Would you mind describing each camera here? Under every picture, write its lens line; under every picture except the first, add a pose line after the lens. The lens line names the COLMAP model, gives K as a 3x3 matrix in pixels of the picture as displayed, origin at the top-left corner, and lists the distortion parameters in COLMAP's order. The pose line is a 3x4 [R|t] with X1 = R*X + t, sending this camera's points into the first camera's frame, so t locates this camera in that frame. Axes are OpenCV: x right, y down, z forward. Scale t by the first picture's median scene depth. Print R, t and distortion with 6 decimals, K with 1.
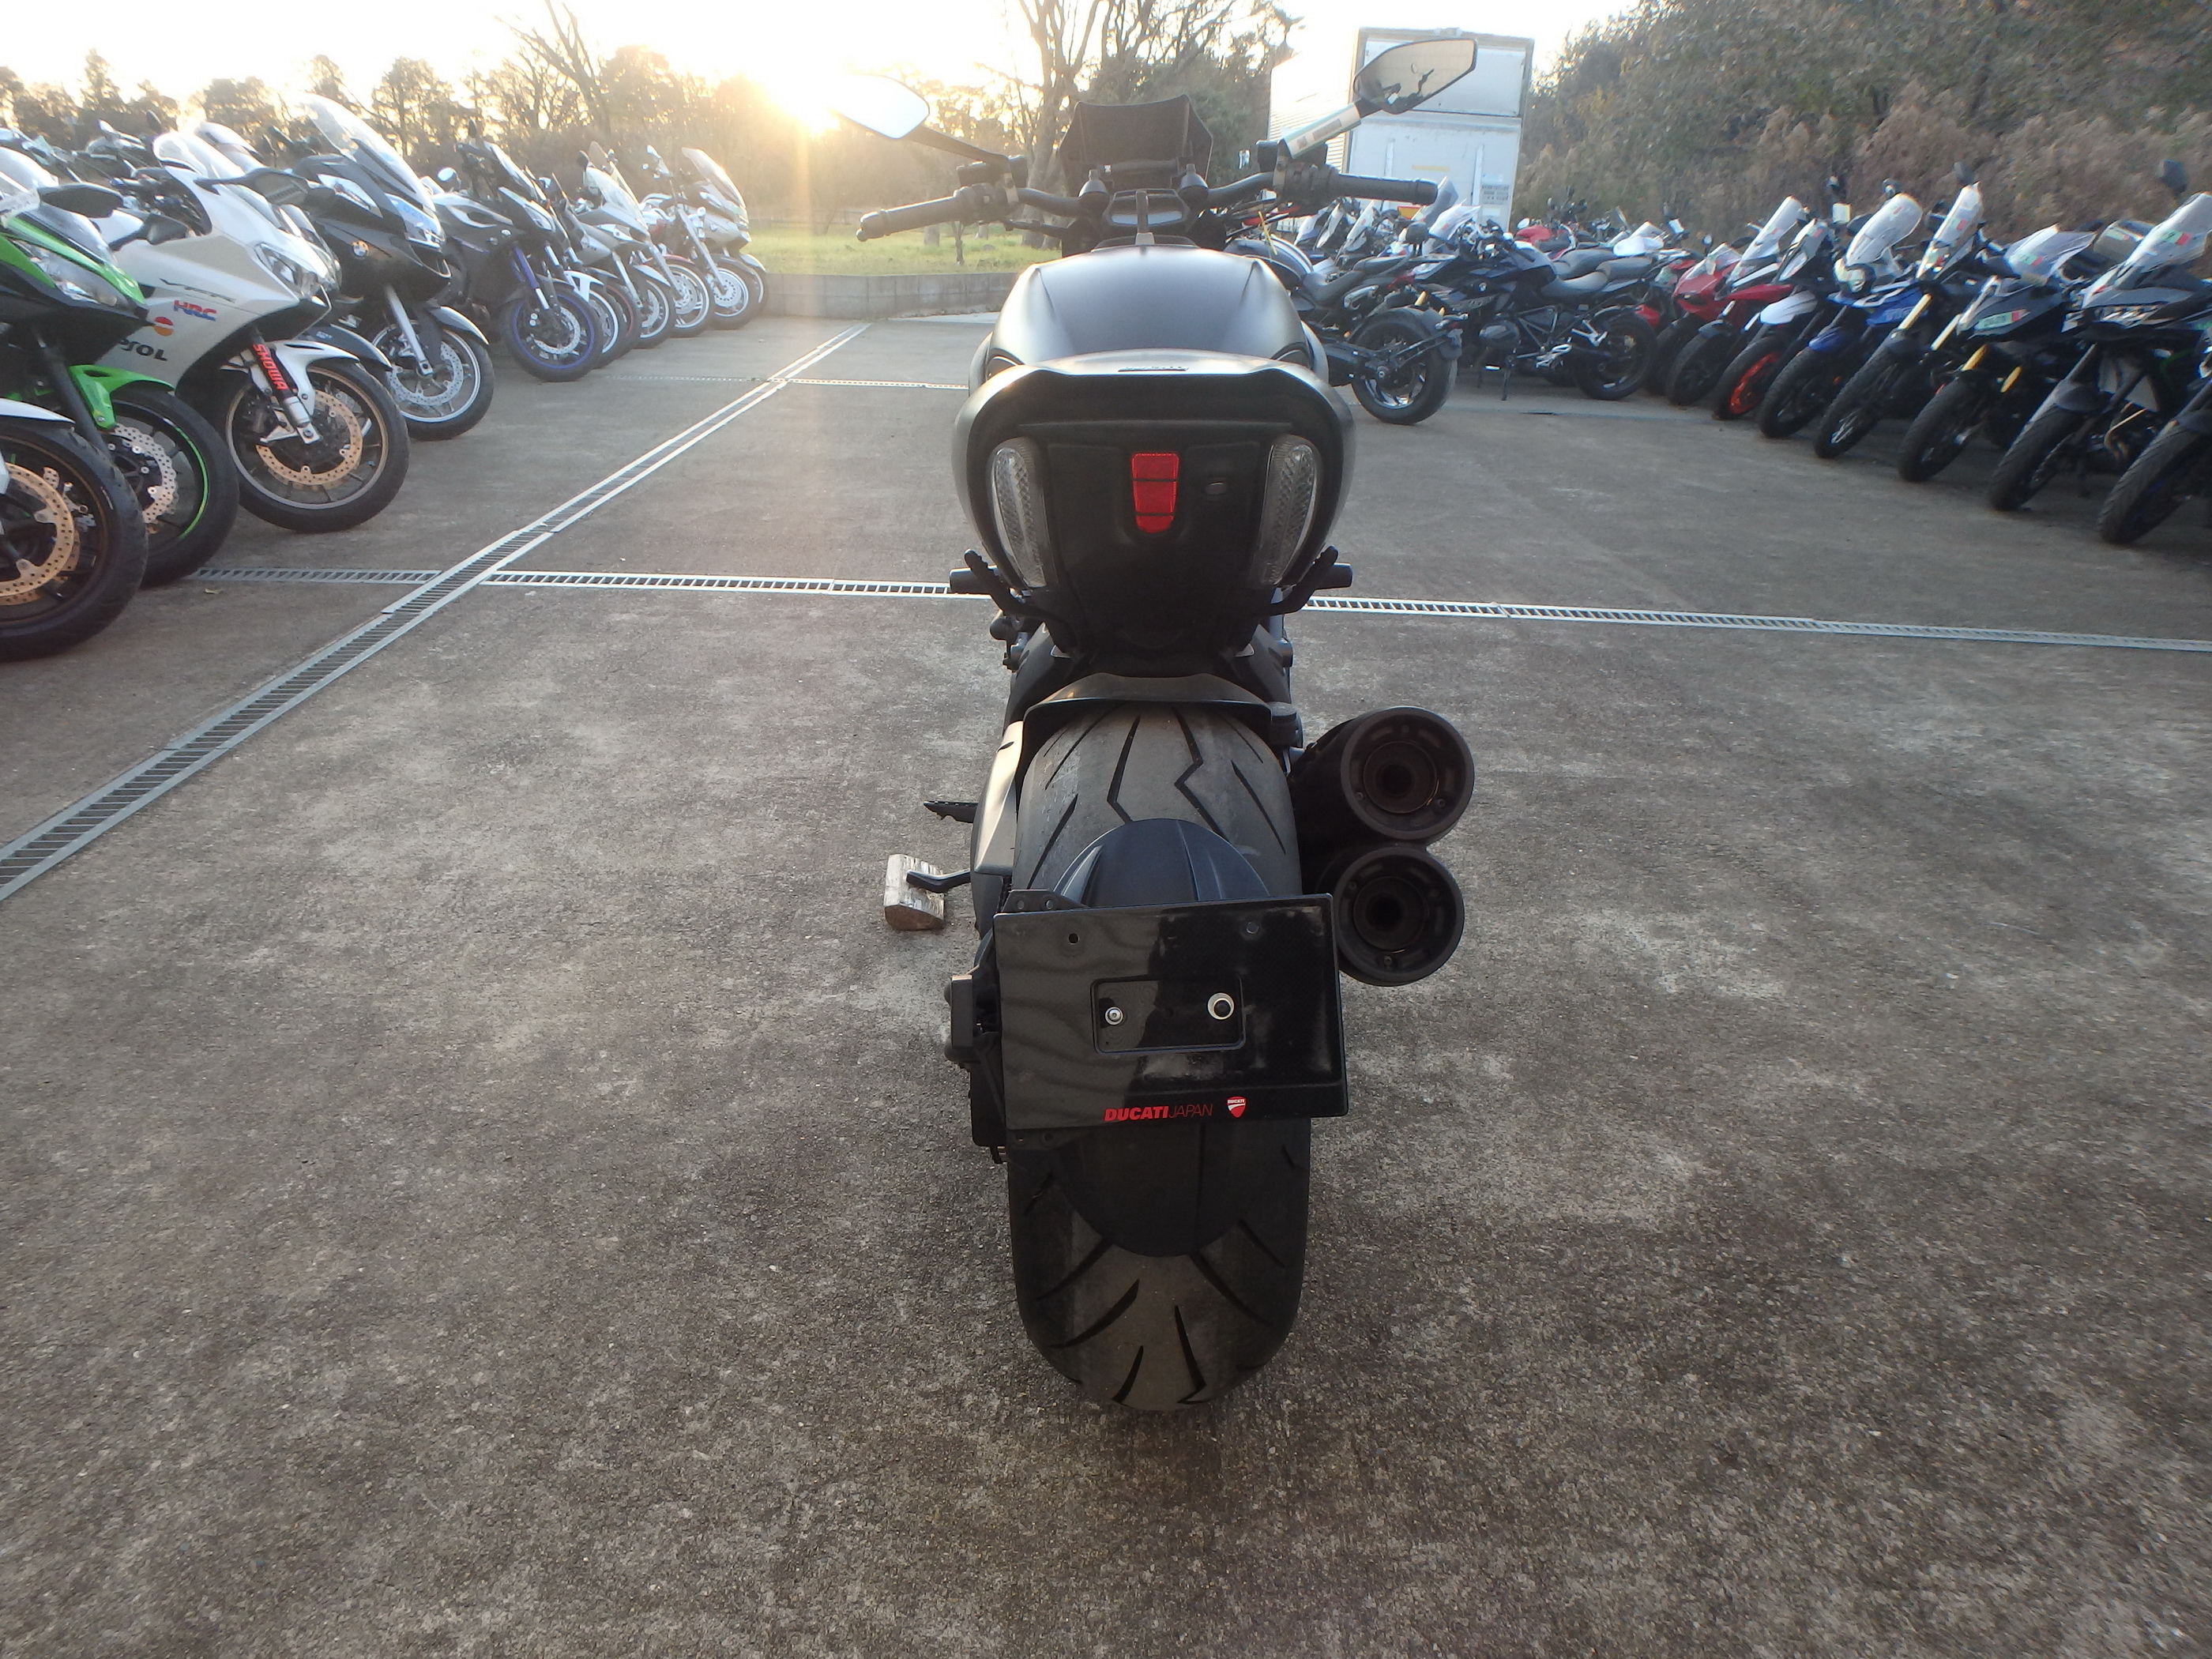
lens RADIAL K [[1382.6, 0, 1081.8], [0, 1382.6, 801.2], [0, 0, 1]] dist [-0.043547, 0.010729]
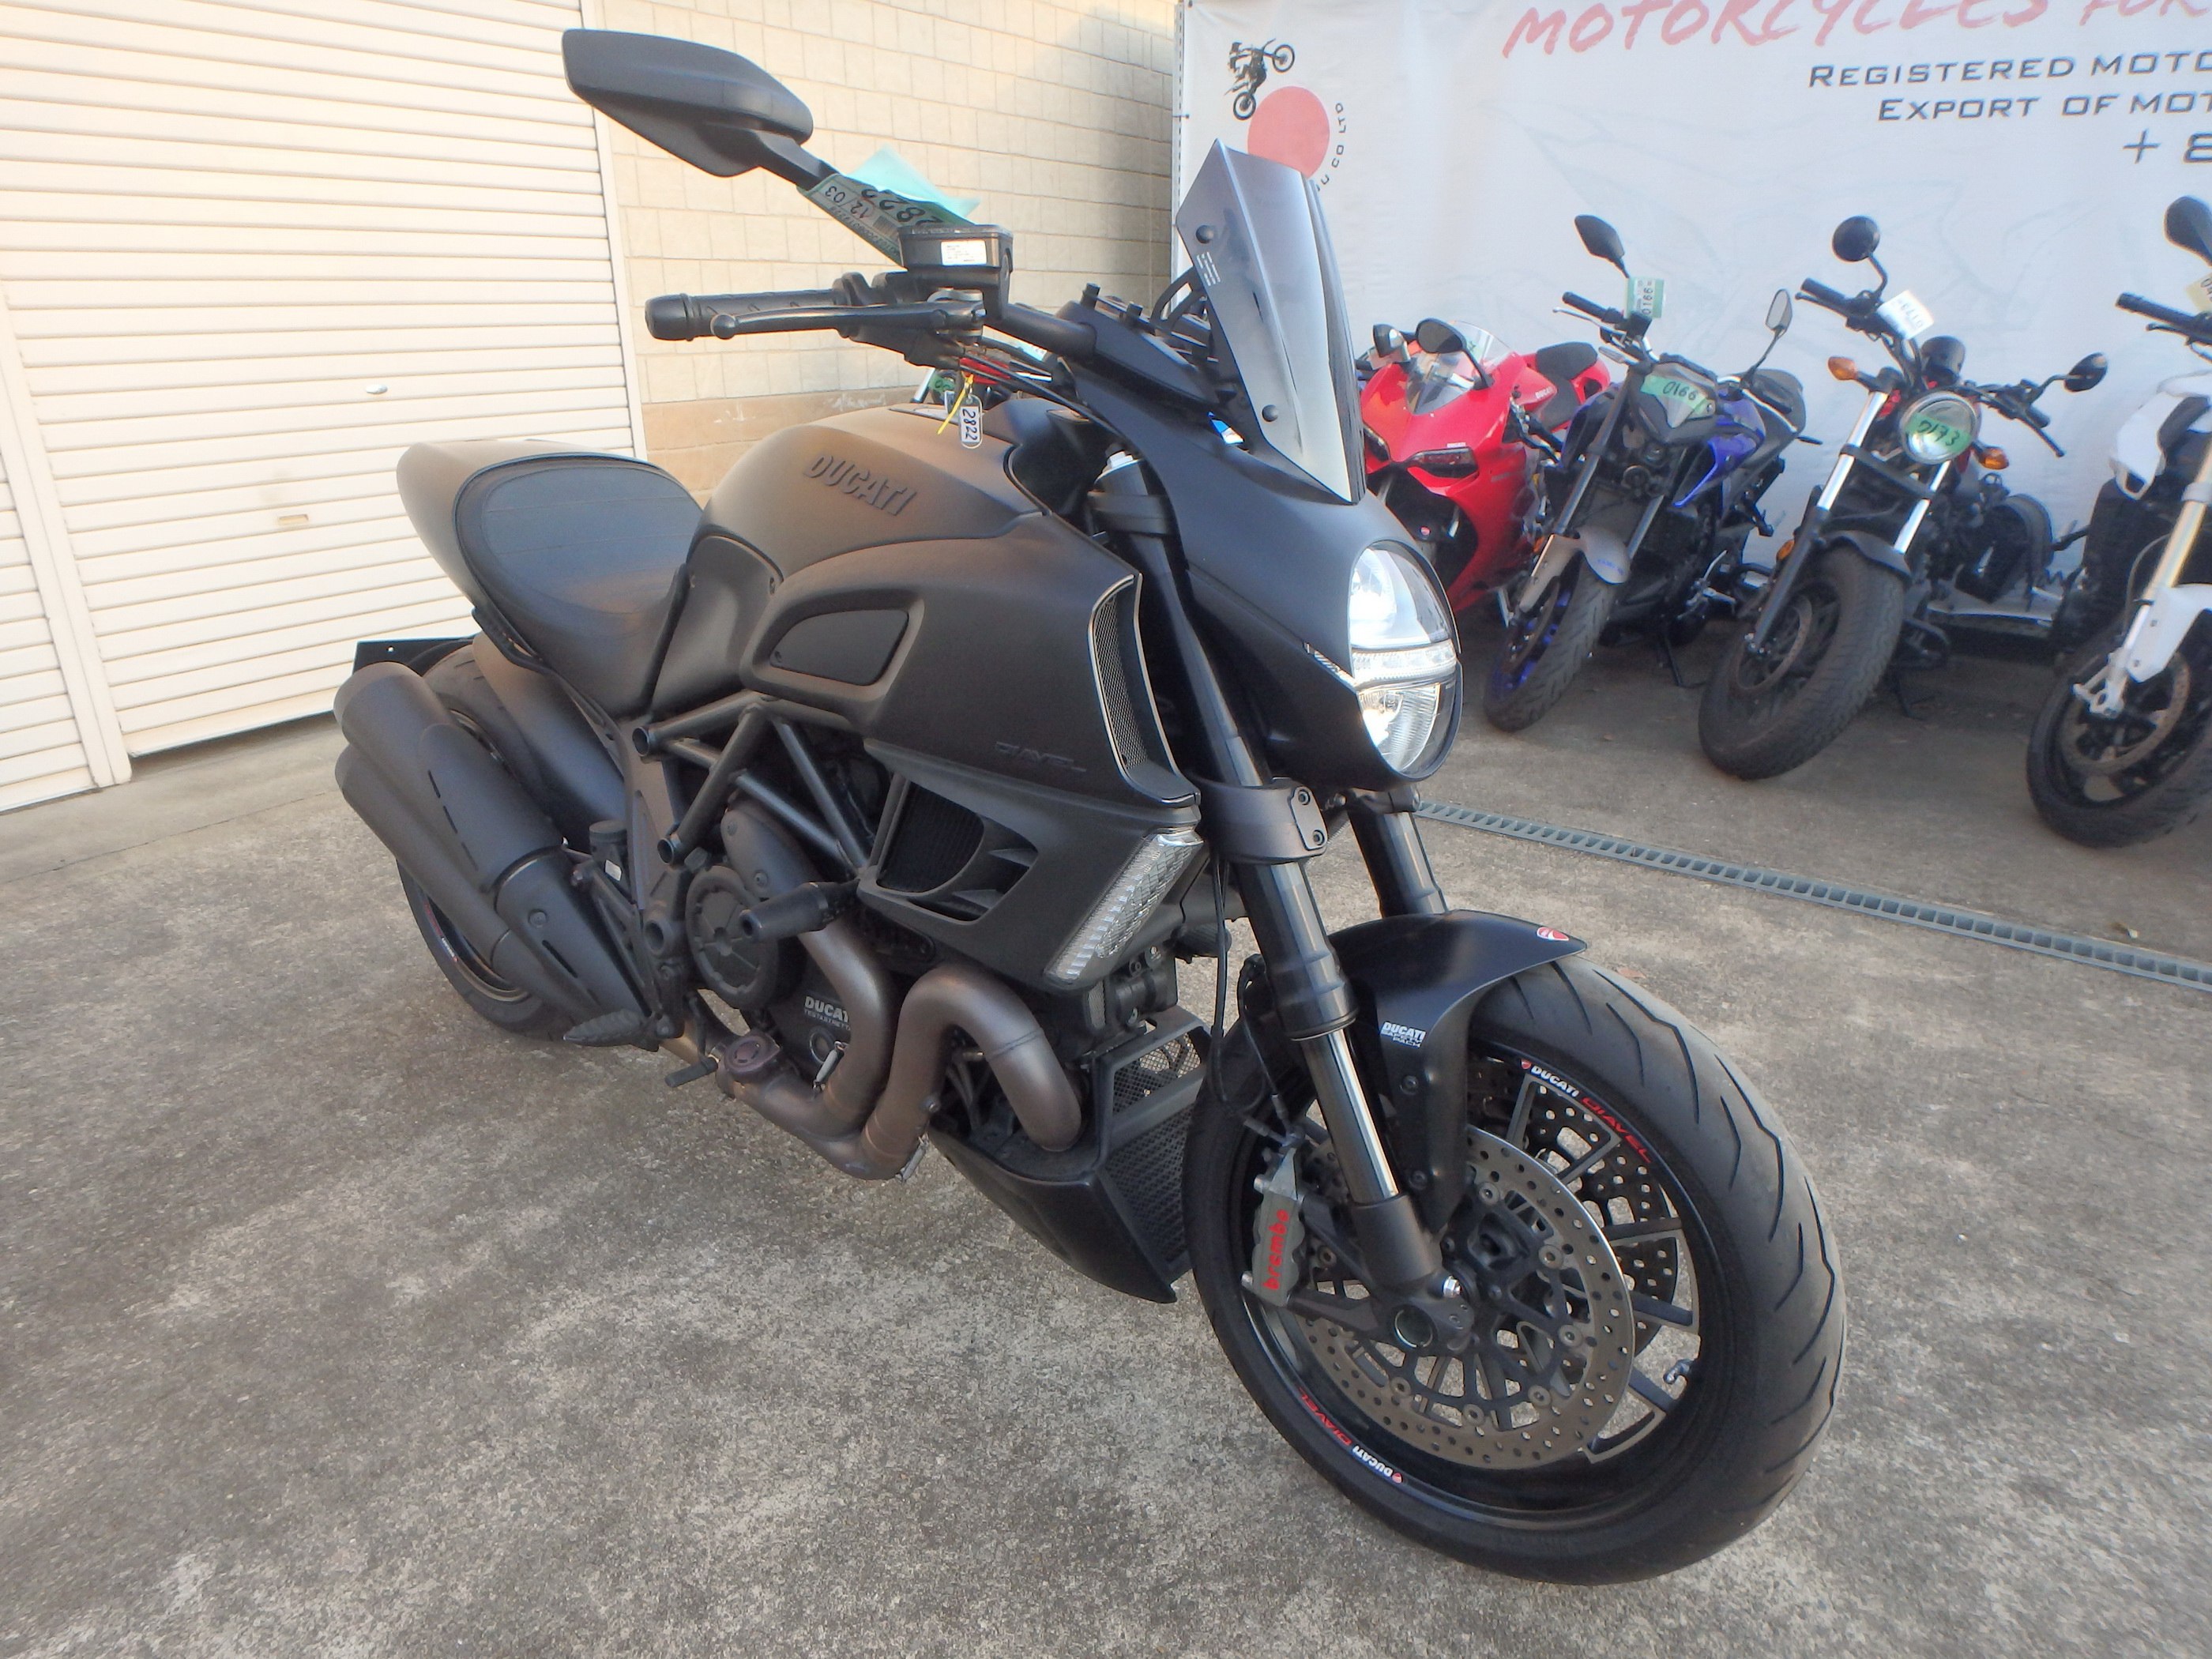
lens RADIAL K [[1382.6, 0, 1146.9], [0, 1382.6, 836.4], [0, 0, 1]] dist [-0.043547, 0.010729]
pose [[-0.587263, 0.247015, -0.770783, 0.268633], [-0.351665, 0.779845, 0.517855, -0.279399], [0.729009, 0.575174, -0.371107, 0.647630]]
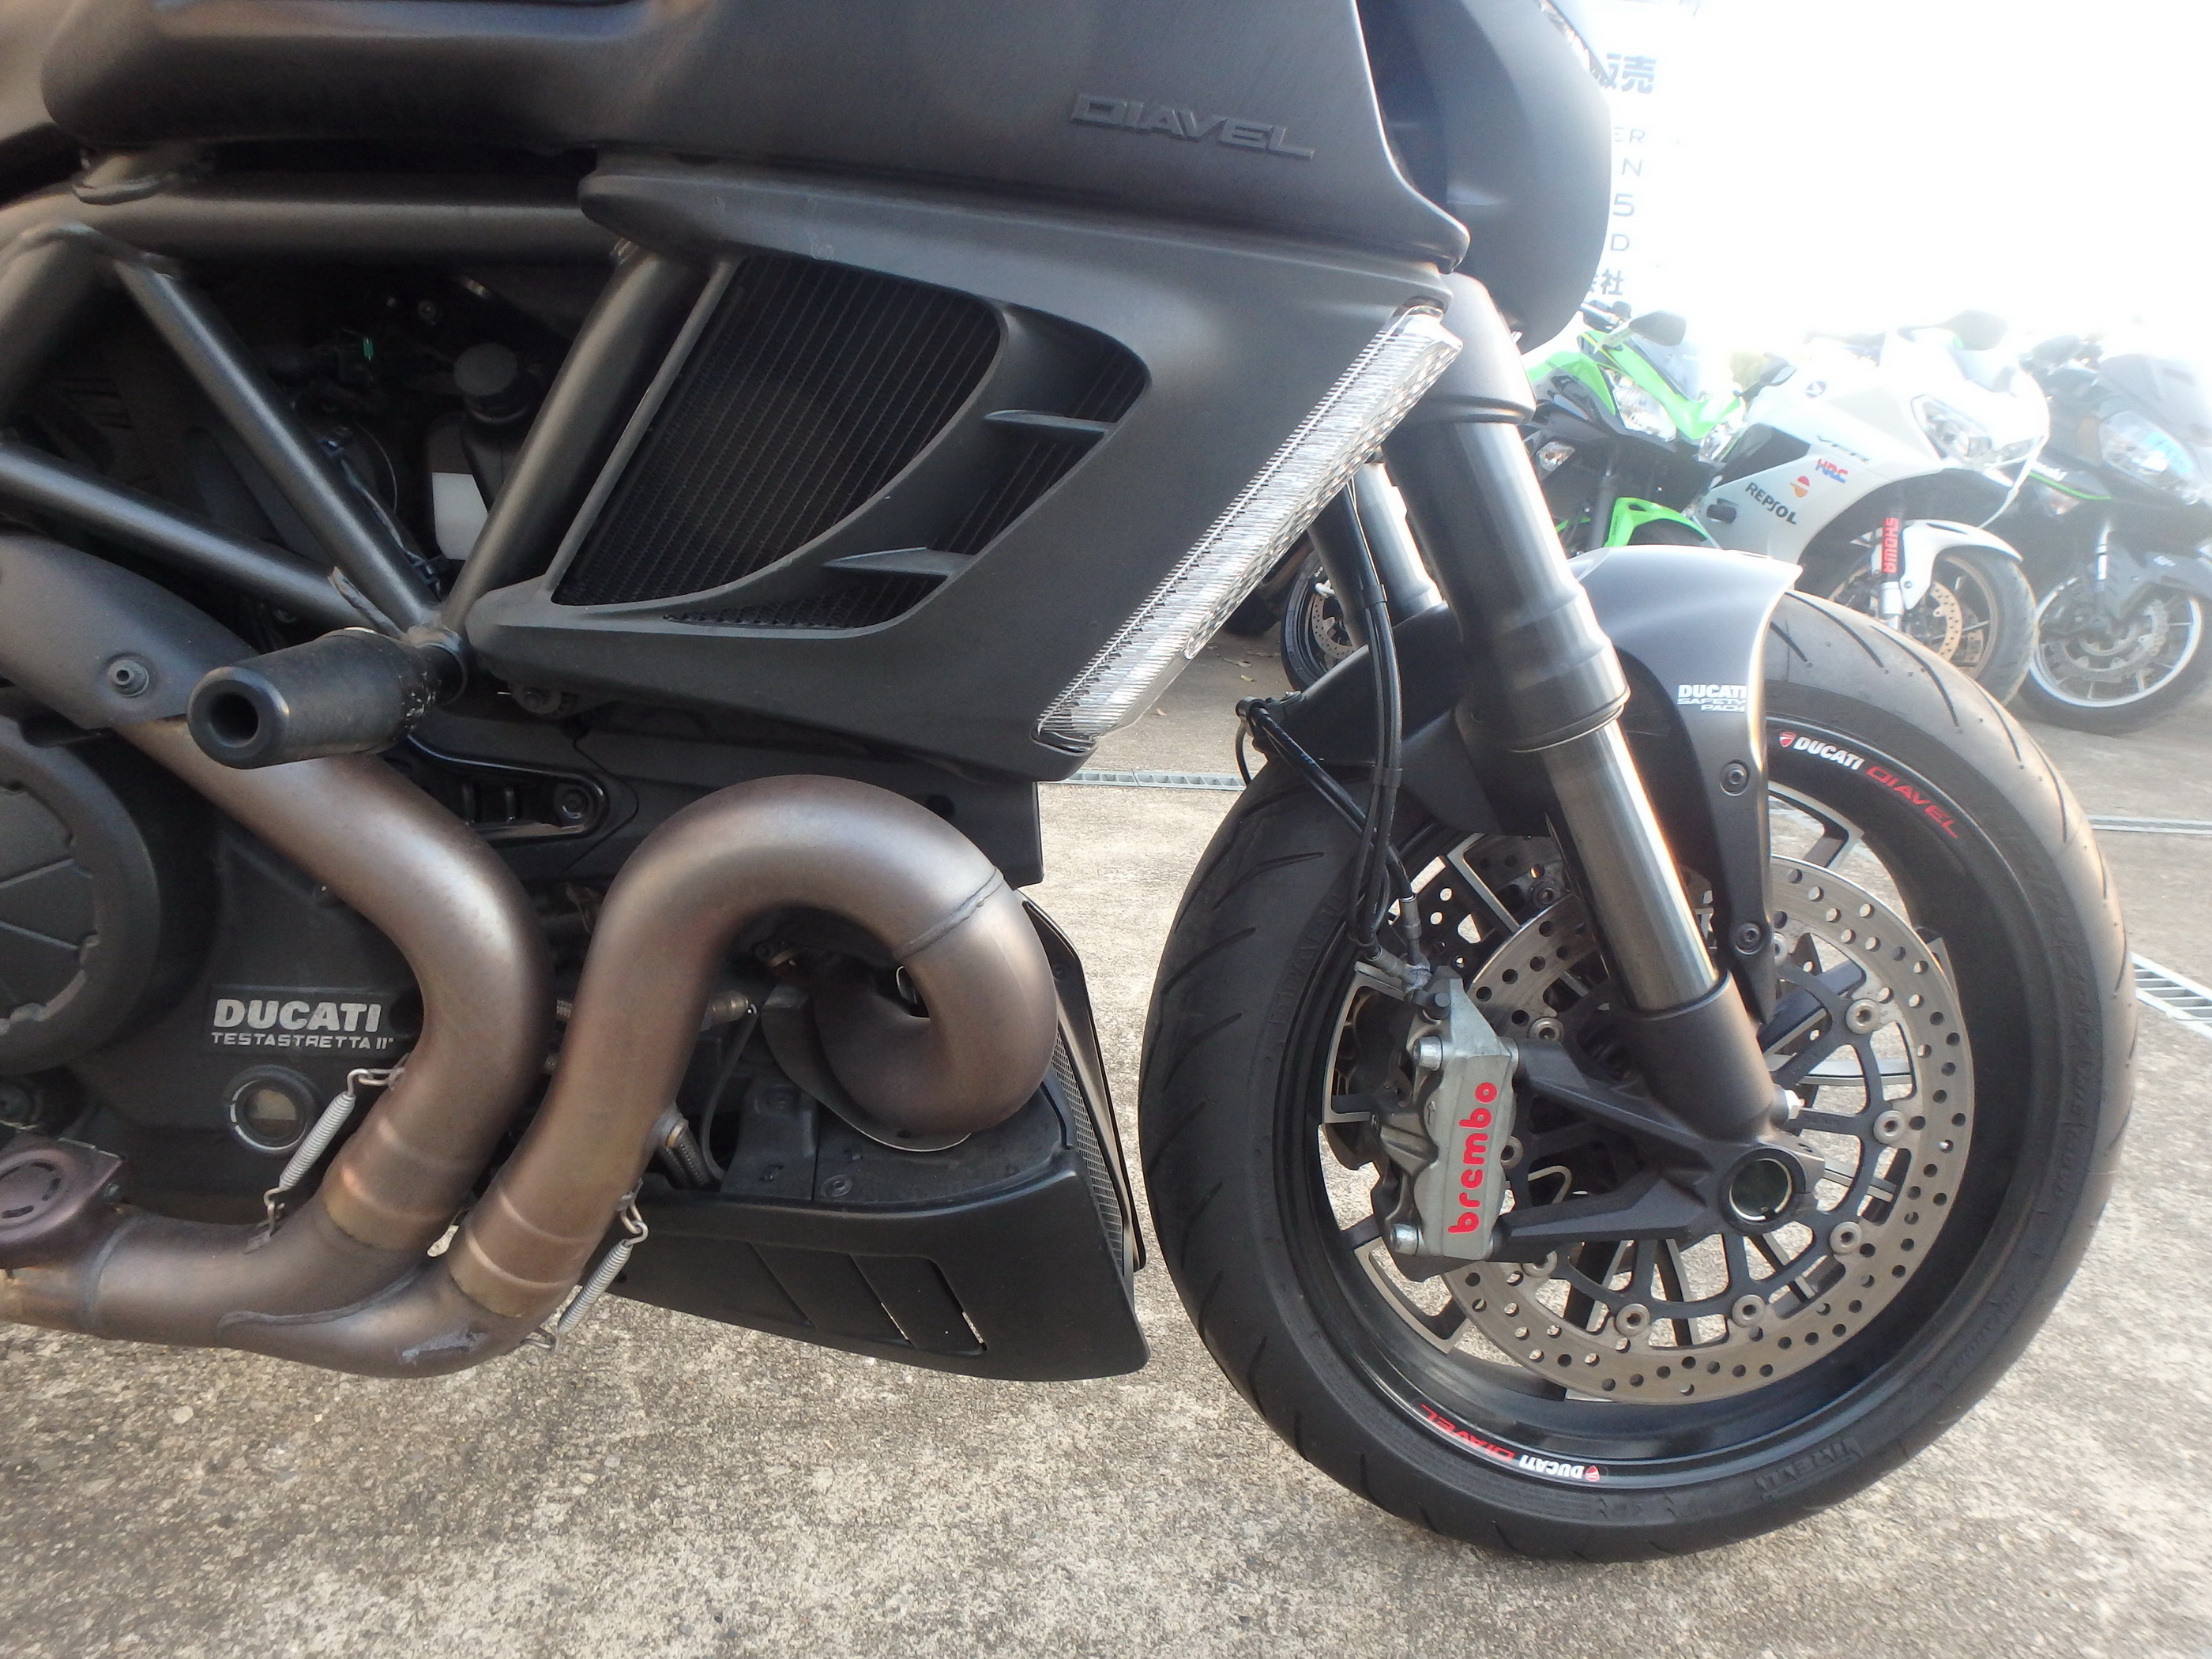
lens RADIAL K [[1382.6, 0, 1124.2], [0, 1382.6, 800.6], [0, 0, 1]] dist [-0.043547, 0.010729]
pose [[0.051941, 0.221361, -0.973808, 0.201929], [-0.448133, 0.876599, 0.175361, -0.122754], [0.892457, 0.427287, 0.144731, 0.534224]]
